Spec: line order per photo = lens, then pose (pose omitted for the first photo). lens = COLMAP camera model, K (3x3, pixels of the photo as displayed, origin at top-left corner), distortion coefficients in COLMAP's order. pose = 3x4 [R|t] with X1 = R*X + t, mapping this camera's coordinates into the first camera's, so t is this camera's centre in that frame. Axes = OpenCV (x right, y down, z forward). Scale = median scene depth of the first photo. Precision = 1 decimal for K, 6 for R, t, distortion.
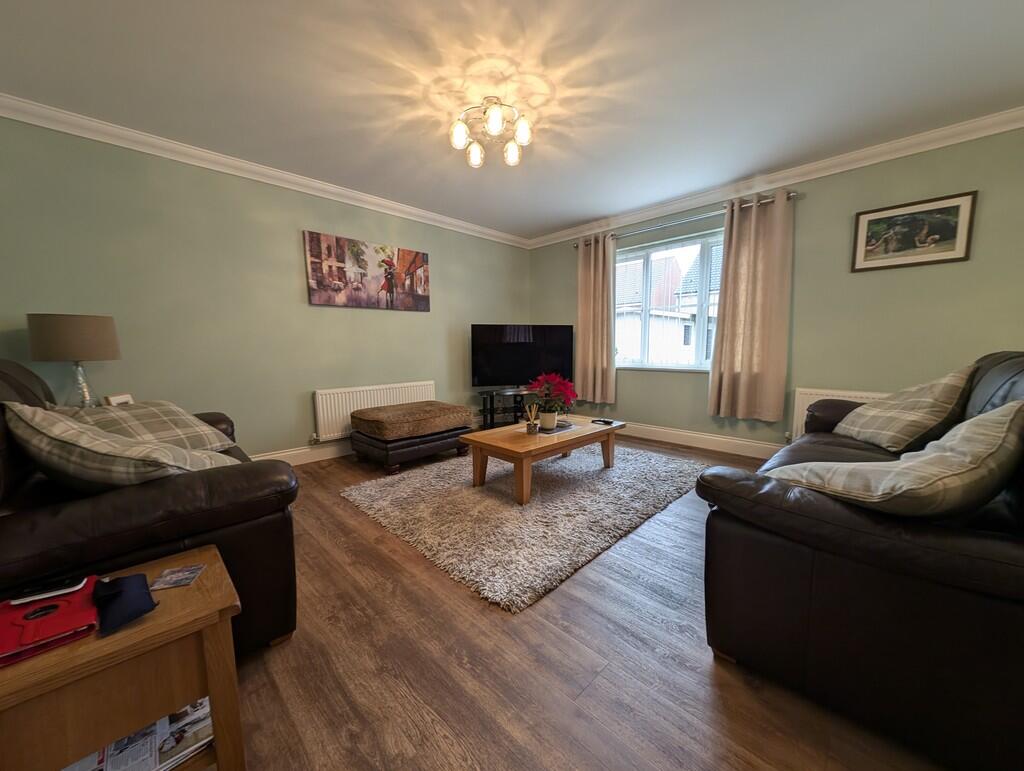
lens RADIAL K [[383.2, 0, 511.2], [0, 383.2, 389.8], [0, 0, 1]] dist [0.017267, -0.008747]
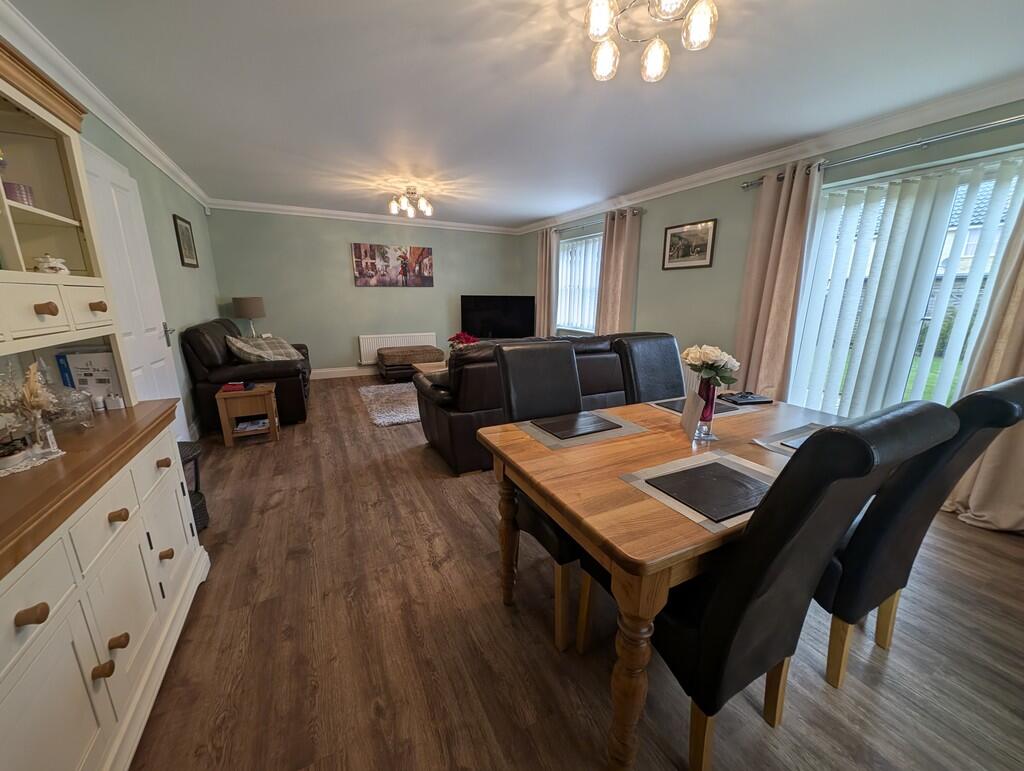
lens RADIAL K [[383.2, 0, 511.2], [0, 383.2, 389.8], [0, 0, 1]] dist [0.017267, -0.008747]
pose [[0.954847, 0.085849, -0.284425, 0.692190], [-0.048458, 0.989524, 0.135995, -0.026163], [0.293120, -0.116072, 0.949004, -0.509551]]
